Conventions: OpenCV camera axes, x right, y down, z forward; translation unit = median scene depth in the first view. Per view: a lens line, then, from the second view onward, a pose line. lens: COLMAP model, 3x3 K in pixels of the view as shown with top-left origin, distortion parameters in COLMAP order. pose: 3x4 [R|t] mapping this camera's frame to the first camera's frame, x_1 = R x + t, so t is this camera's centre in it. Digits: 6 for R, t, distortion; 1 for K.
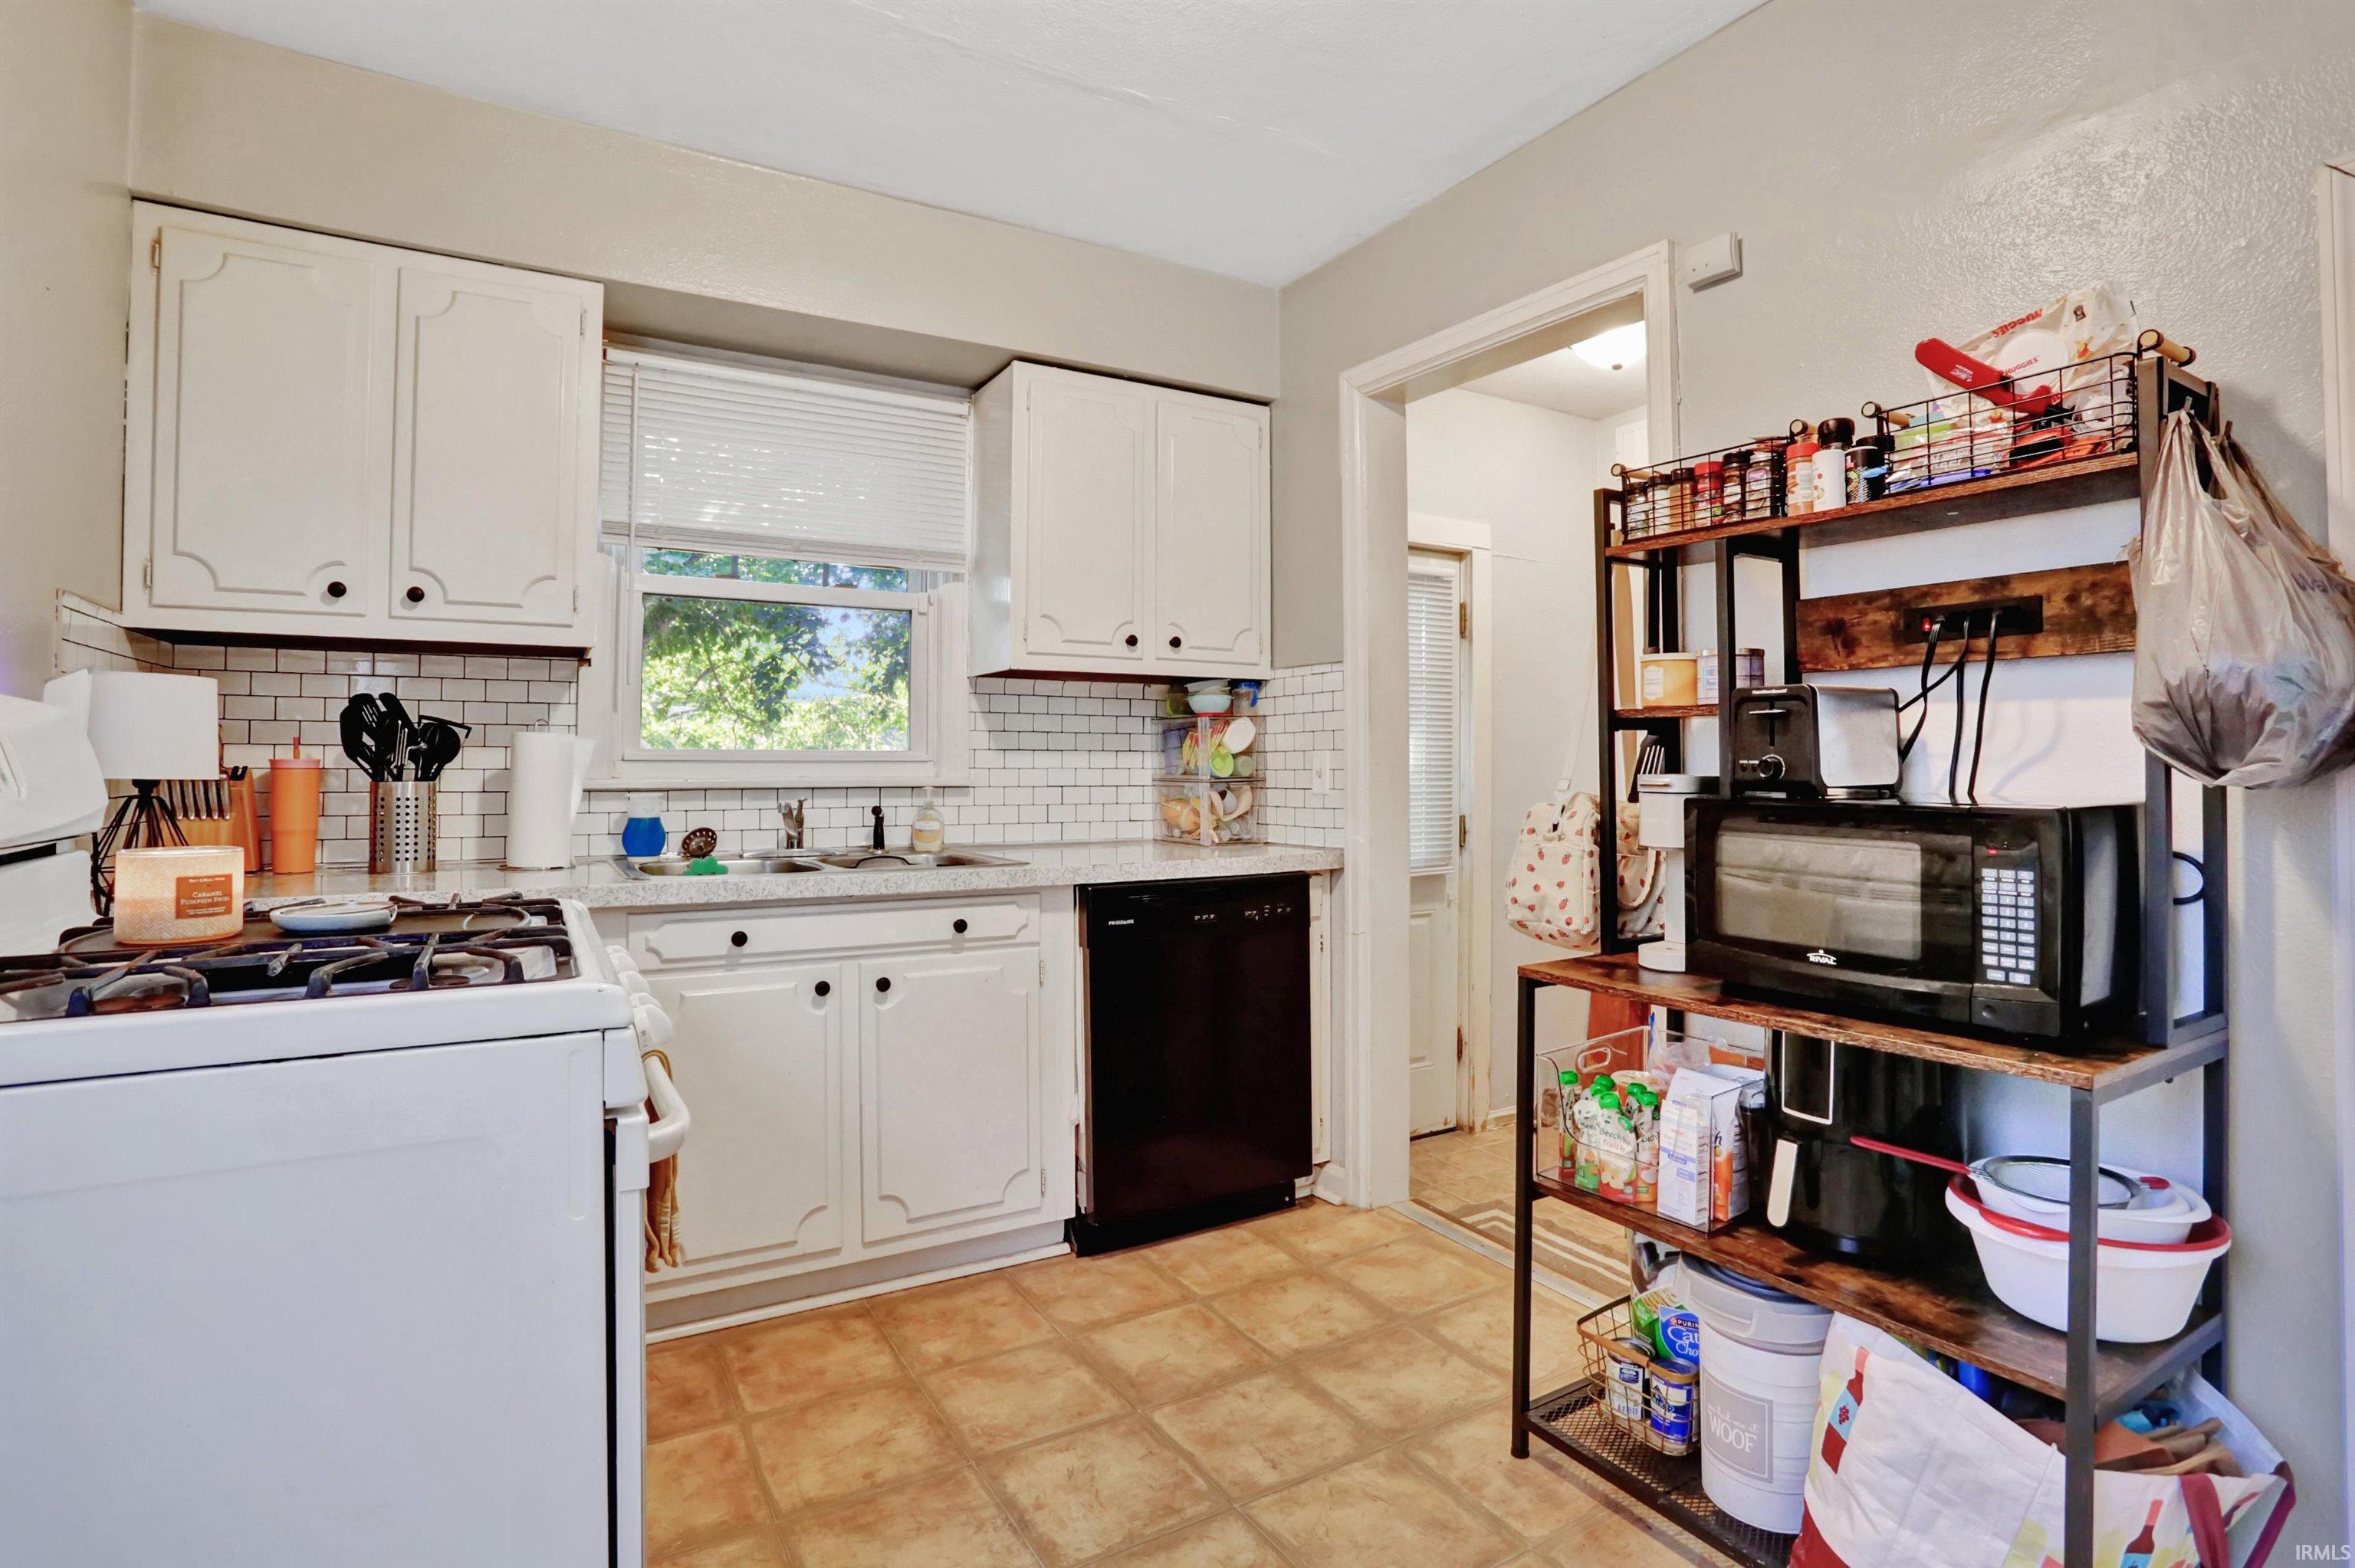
lens RADIAL K [[1166.3, 0, 1175.2], [0, 1166.3, 756.6], [0, 0, 1]] dist [-0.052273, 0.001335]
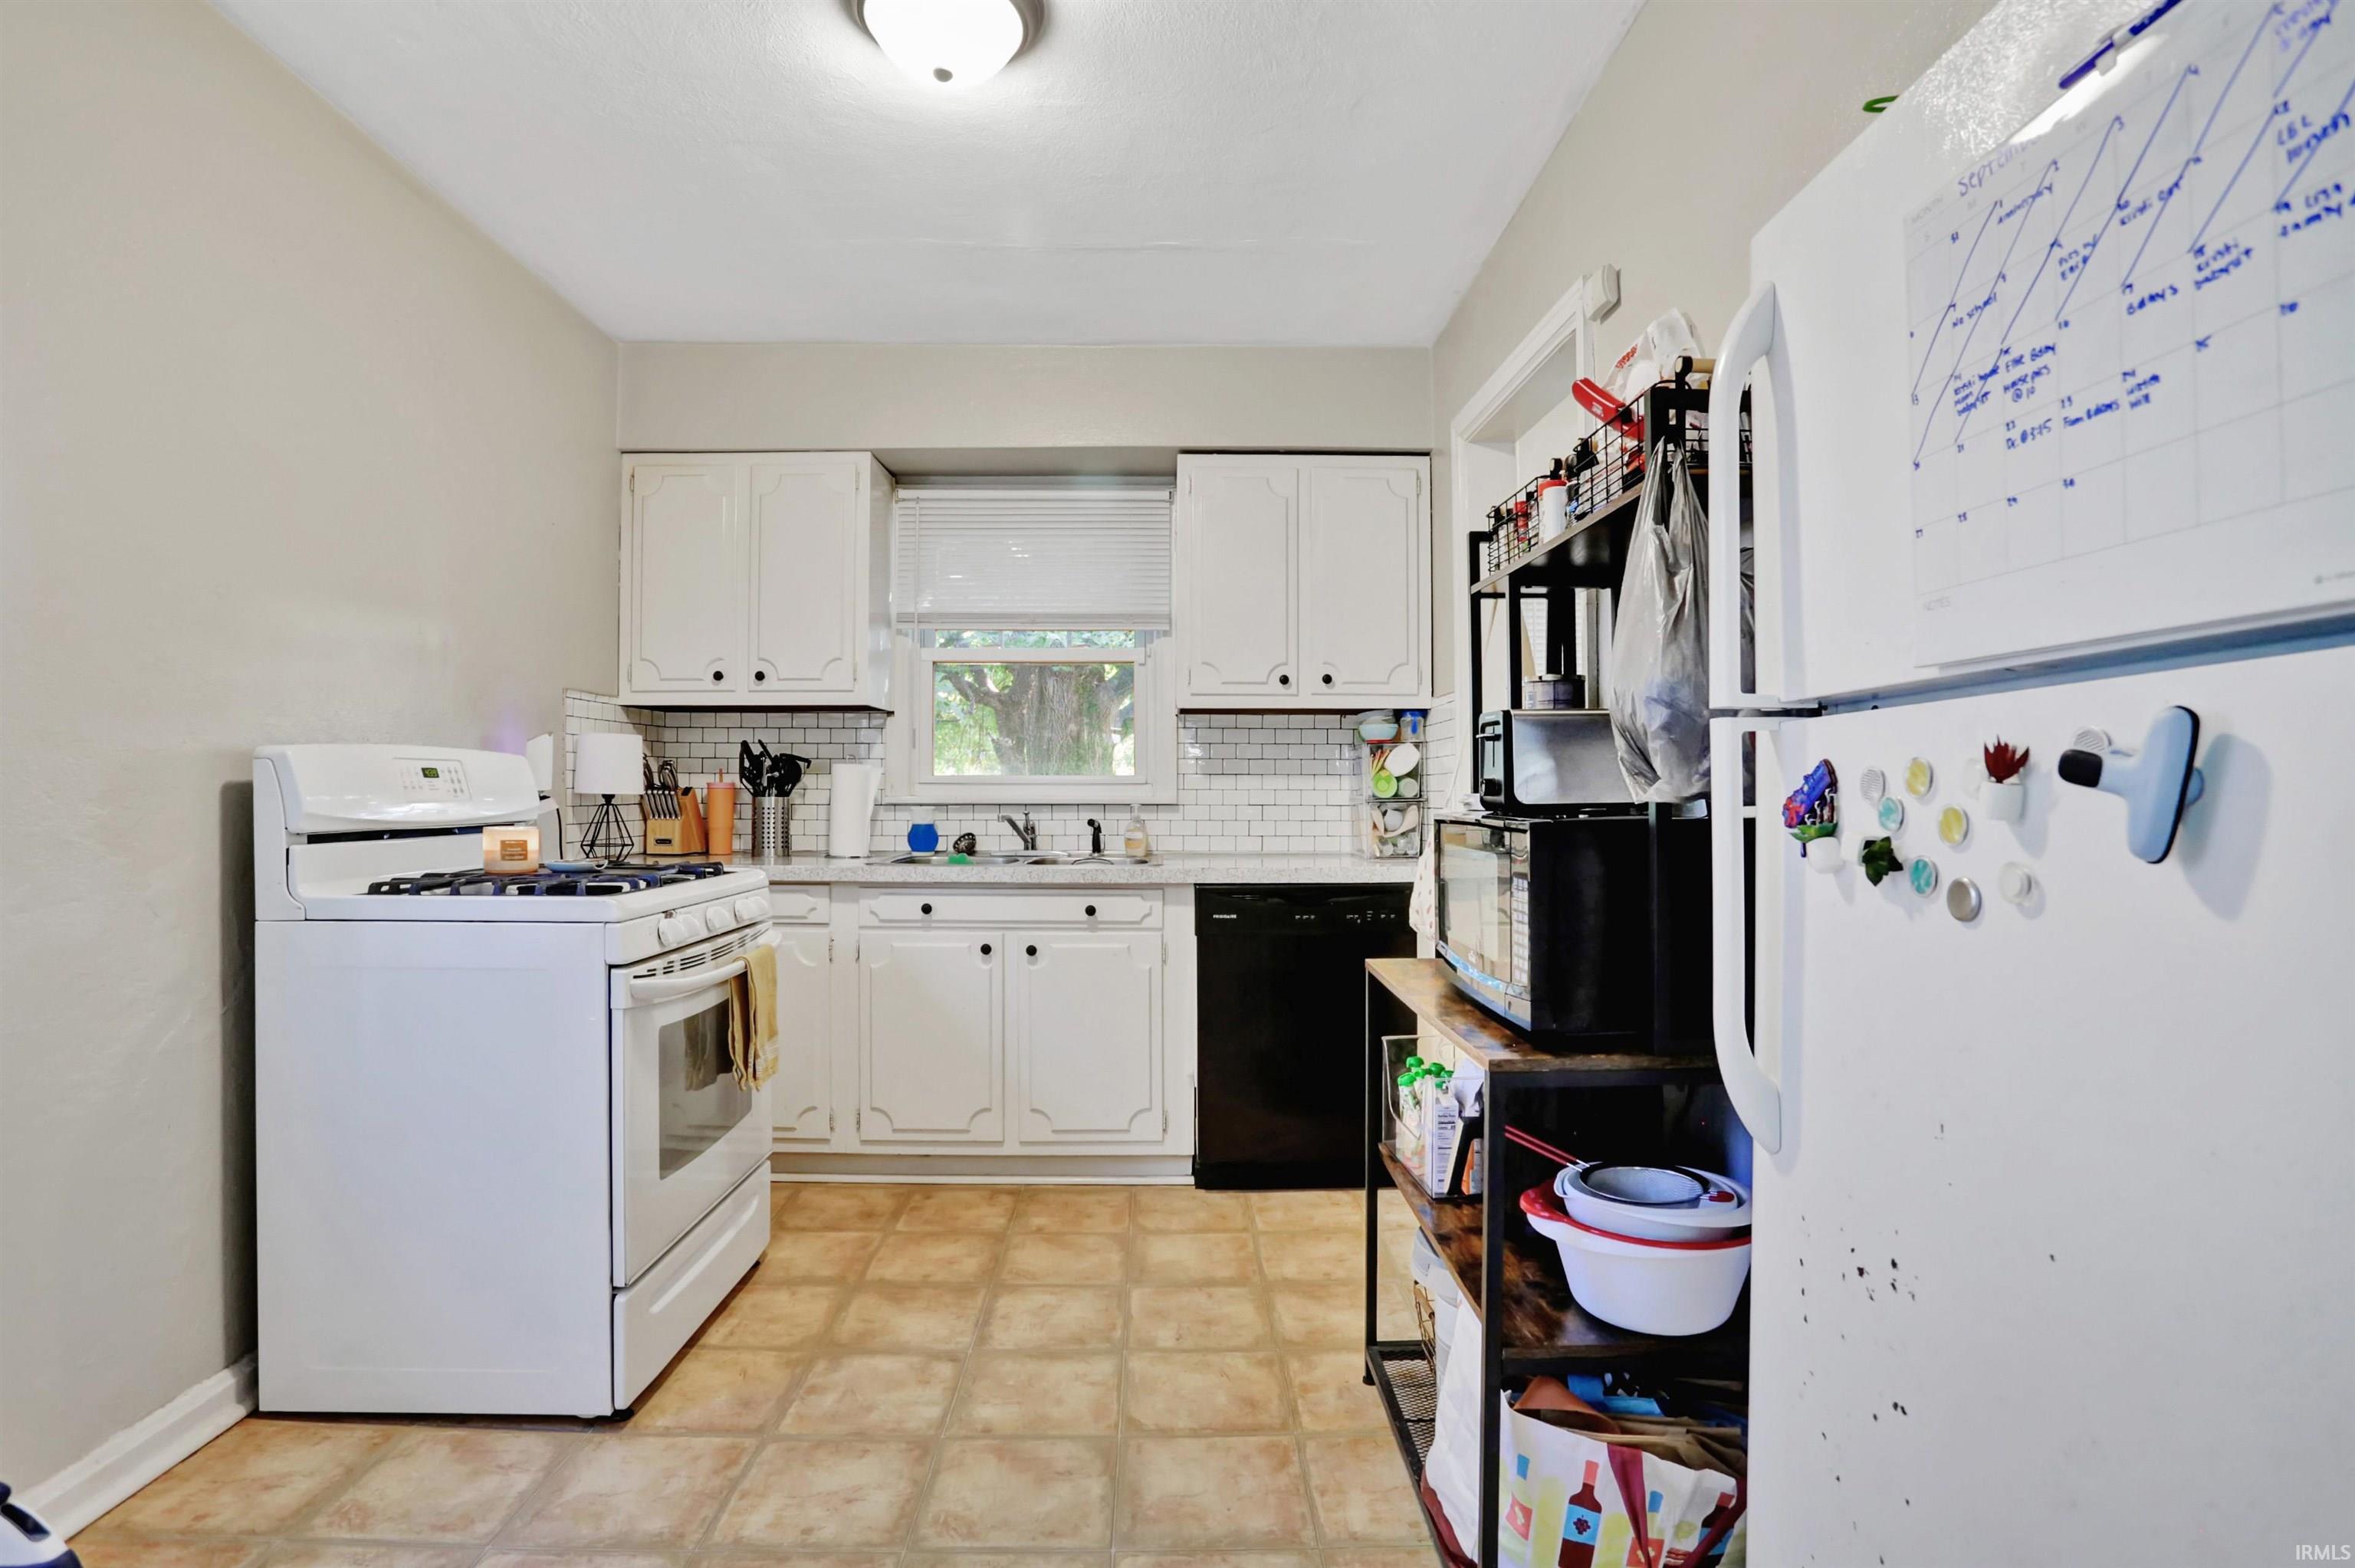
lens RADIAL K [[1167.8, 0, 1177.9], [0, 1167.8, 794.5], [0, 0, 1]] dist [-0.089348, 0.035734]
pose [[0.867468, 0.002572, -0.497487, 0.516909], [0.002347, 0.999954, 0.009262, 0.004797], [0.497488, -0.009202, 0.867422, -0.070036]]
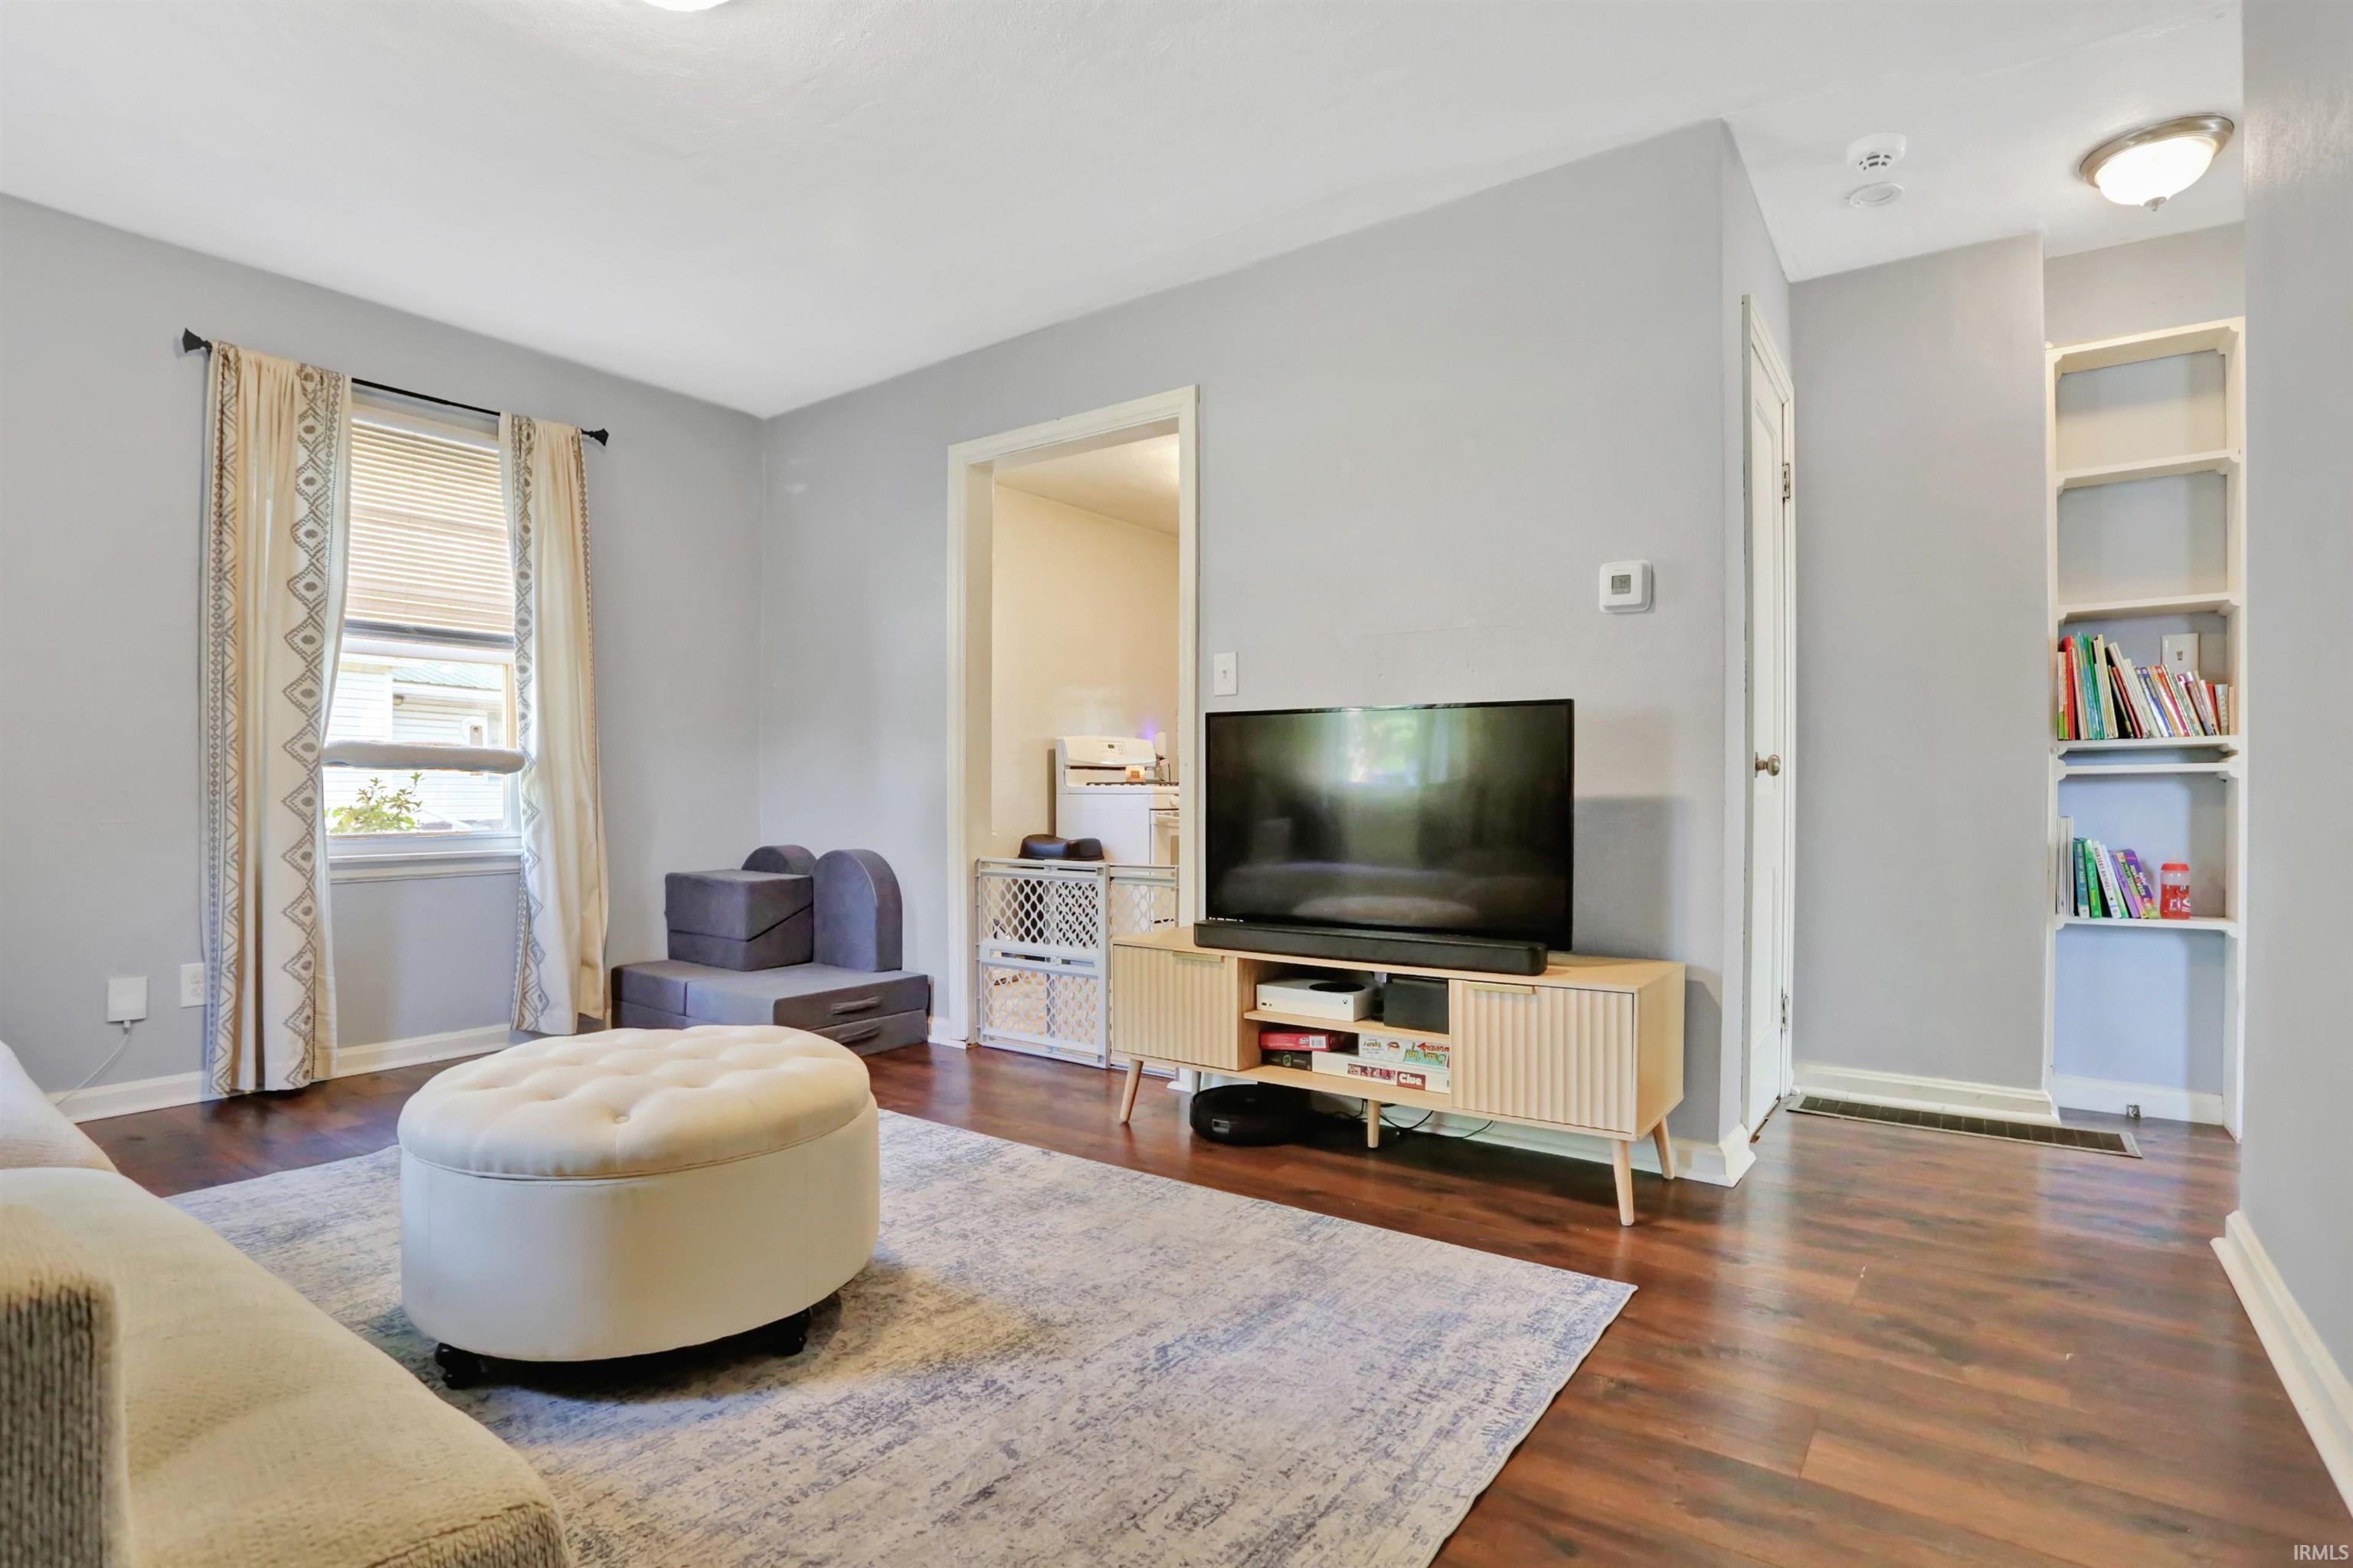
lens RADIAL K [[1167.0, 0, 1176.9], [0, 1167.0, 794.5], [0, 0, 1]] dist [-0.089348, 0.035734]
pose [[0.405201, 0.000649, -0.914227, 1.851527], [0.014750, 0.999865, 0.007247, 0.078729], [0.914109, -0.016421, 0.405137, -0.460708]]
